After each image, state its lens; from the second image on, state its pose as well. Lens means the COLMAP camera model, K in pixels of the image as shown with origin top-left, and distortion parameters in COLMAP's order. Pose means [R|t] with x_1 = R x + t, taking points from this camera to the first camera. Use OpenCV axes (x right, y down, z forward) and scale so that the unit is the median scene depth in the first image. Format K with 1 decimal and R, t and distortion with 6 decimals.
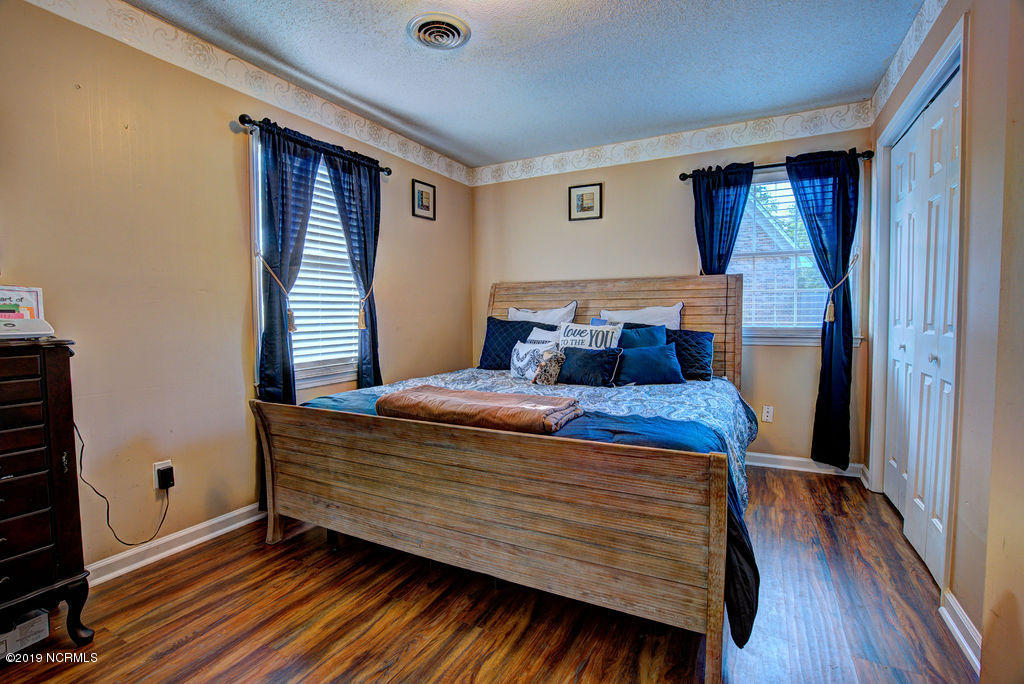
lens RADIAL K [[484.5, 0, 507.5], [0, 484.5, 338.7], [0, 0, 1]] dist [-0.052814, 0.019318]
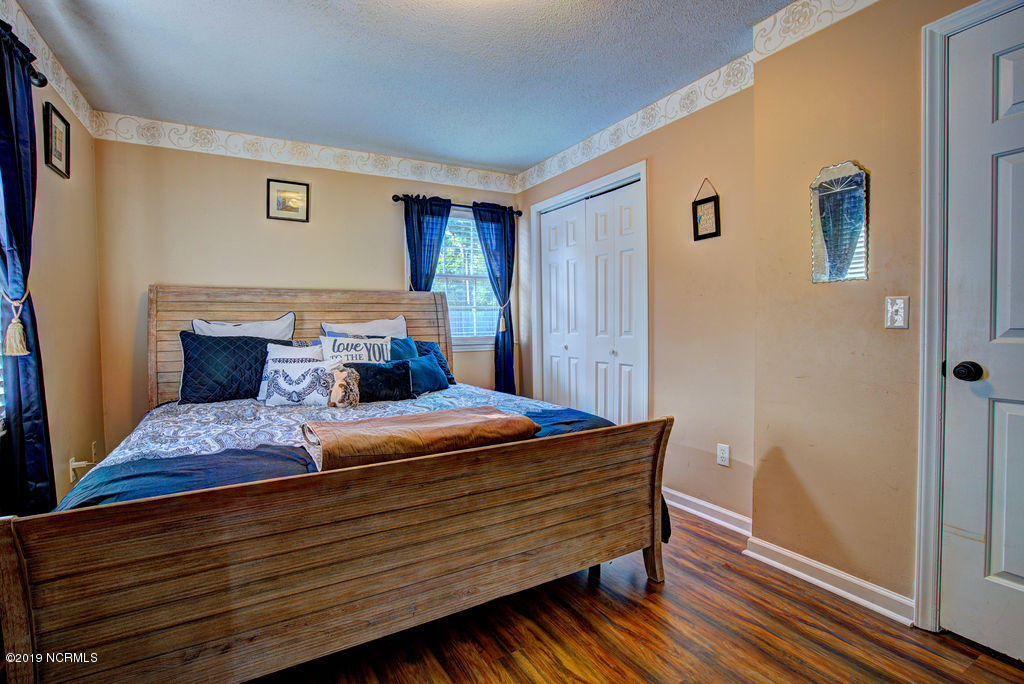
lens RADIAL K [[484.5, 0, 507.5], [0, 484.5, 338.7], [0, 0, 1]] dist [-0.052814, 0.019318]
pose [[0.525602, -0.024428, 0.850380, -0.468753], [0.049754, 0.998759, -0.002061, -0.011209], [-0.849275, 0.043393, 0.526165, 0.261338]]
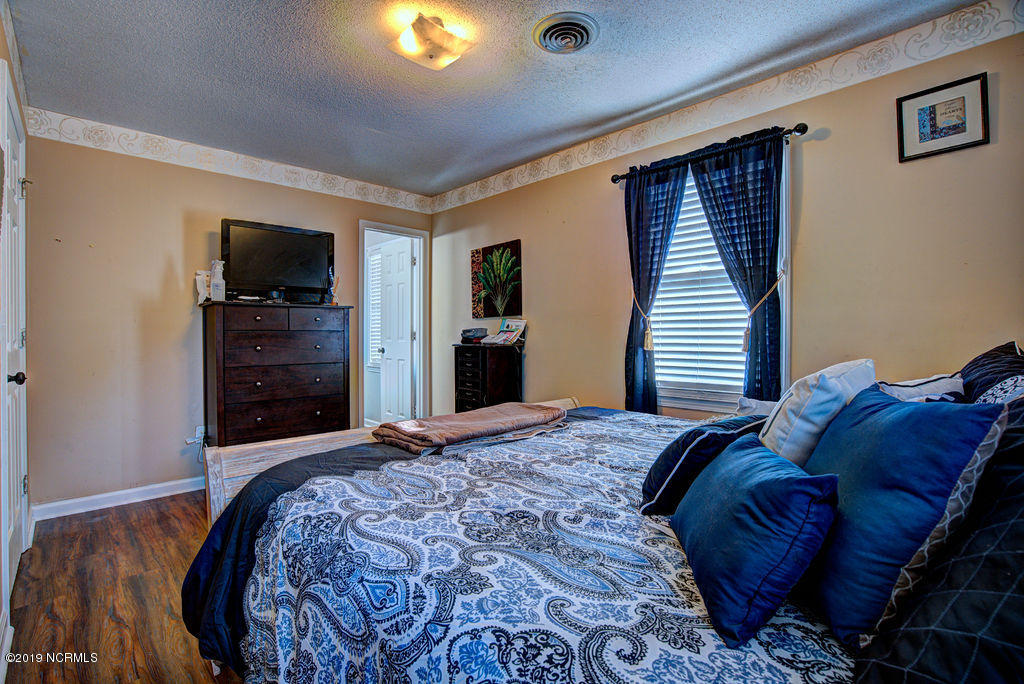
lens RADIAL K [[484.5, 0, 507.5], [0, 484.5, 338.7], [0, 0, 1]] dist [-0.052814, 0.019318]
pose [[-0.327609, 0.011810, -0.944739, 0.575933], [-0.048317, 0.998404, 0.029236, -0.047689], [0.943577, 0.055225, -0.326516, 0.897545]]
